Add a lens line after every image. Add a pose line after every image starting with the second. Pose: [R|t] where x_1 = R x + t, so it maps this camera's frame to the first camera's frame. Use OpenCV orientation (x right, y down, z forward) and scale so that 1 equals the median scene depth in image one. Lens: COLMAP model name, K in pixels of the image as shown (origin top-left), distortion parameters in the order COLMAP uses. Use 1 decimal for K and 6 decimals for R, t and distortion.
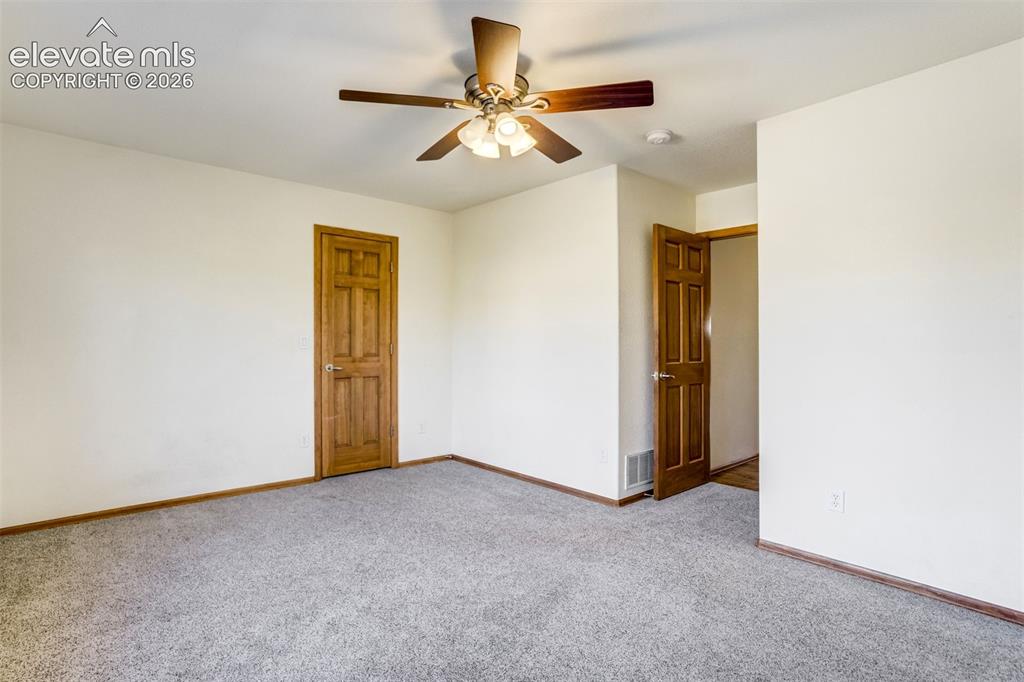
lens RADIAL K [[494.0, 0, 512.0], [0, 494.0, 341.0], [0, 0, 1]] dist [-0.040462, 0.033518]
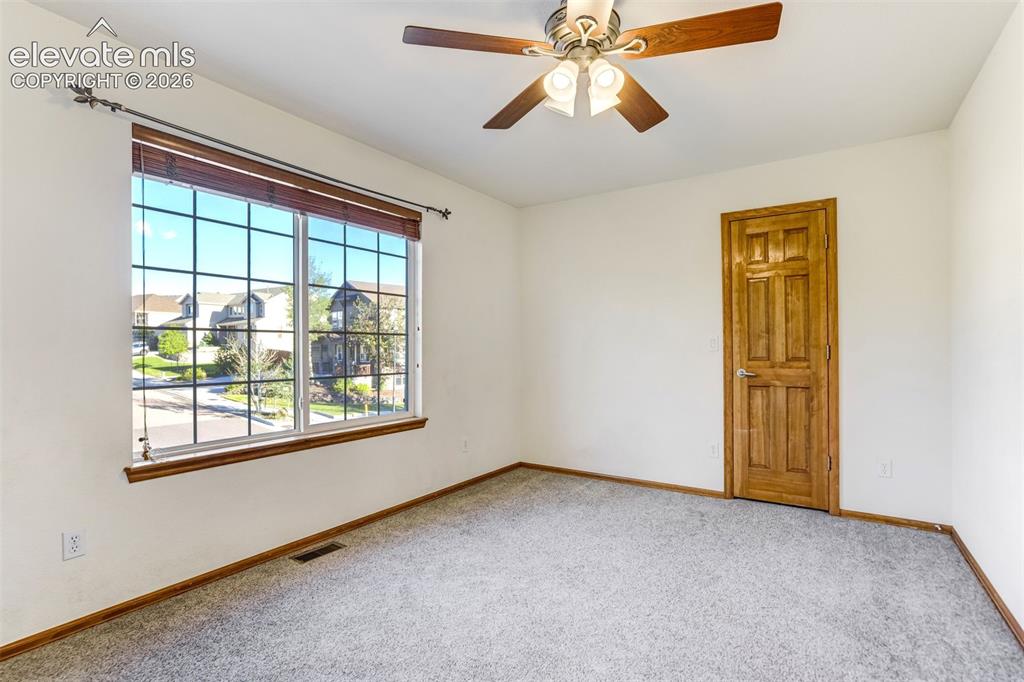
lens RADIAL K [[521.5, 0, 487.5], [0, 521.5, 343.8], [0, 0, 1]] dist [-0.017788, 0.017024]
pose [[0.245374, -0.008809, -0.969388, 0.410445], [0.013596, 0.999892, -0.005644, 0.001592], [0.969333, -0.011794, 0.245467, 0.334755]]
